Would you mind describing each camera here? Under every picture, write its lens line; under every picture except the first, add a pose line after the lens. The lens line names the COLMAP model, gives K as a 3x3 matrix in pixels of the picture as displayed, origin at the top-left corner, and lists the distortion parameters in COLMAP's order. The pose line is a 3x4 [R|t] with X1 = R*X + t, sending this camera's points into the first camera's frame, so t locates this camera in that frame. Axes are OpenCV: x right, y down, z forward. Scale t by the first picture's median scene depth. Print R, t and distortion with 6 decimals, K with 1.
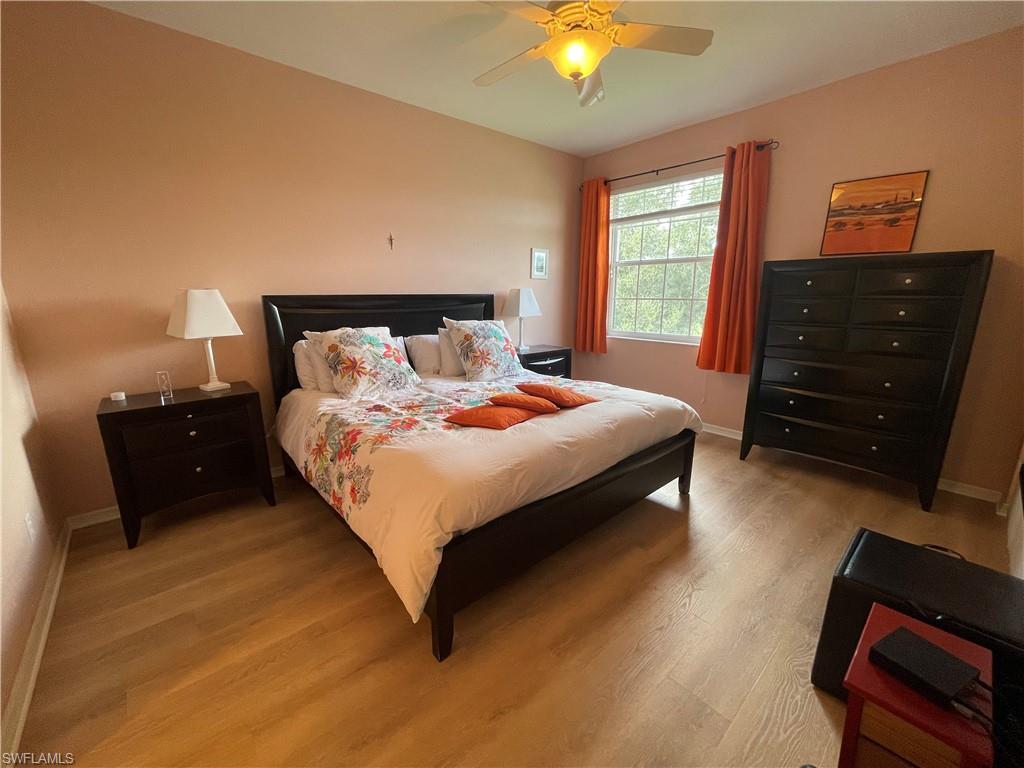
lens RADIAL K [[414.1, 0, 507.5], [0, 414.1, 385.6], [0, 0, 1]] dist [0.002016, 0.000414]
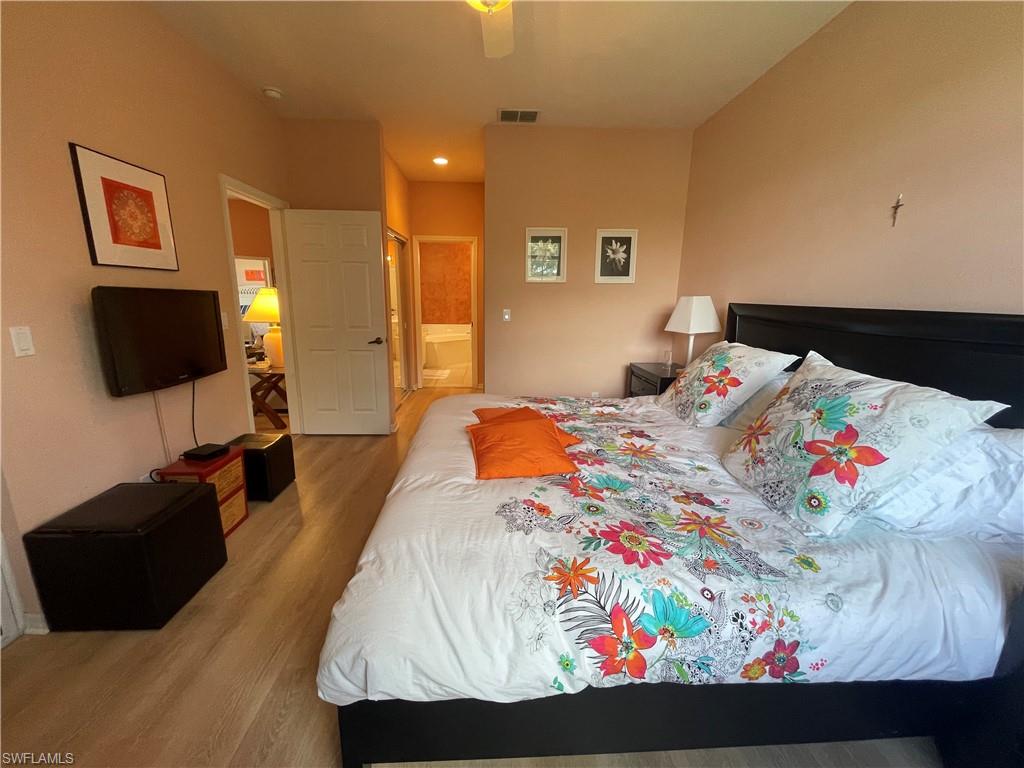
lens RADIAL K [[414.2, 0, 507.9], [0, 414.2, 386.5], [0, 0, 1]] dist [-0.003698, 0.000038]
pose [[-0.622287, 0.159784, -0.766308, 0.627902], [-0.192753, 0.917525, 0.347841, -0.297590], [0.758687, 0.364165, -0.540165, 1.290854]]
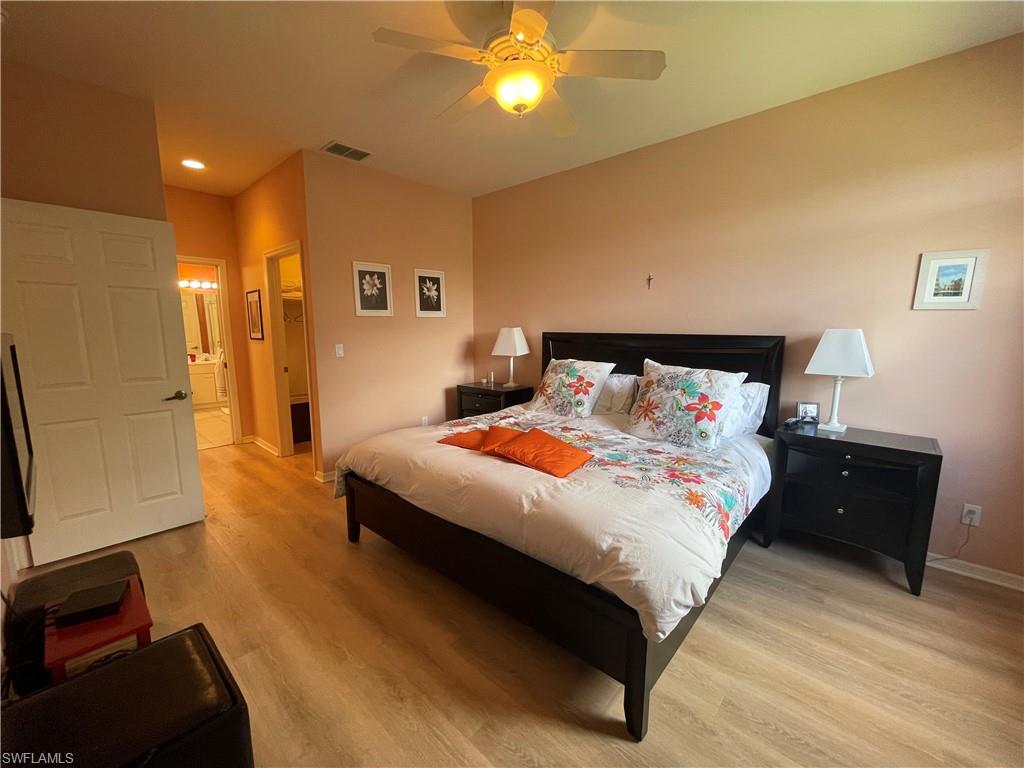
lens RADIAL K [[414.2, 0, 507.9], [0, 414.2, 386.5], [0, 0, 1]] dist [-0.003698, 0.000038]
pose [[0.117043, 0.142508, -0.982849, 0.909246], [-0.225682, 0.967576, 0.113418, -0.181683], [0.967144, 0.208537, 0.145410, 0.753842]]
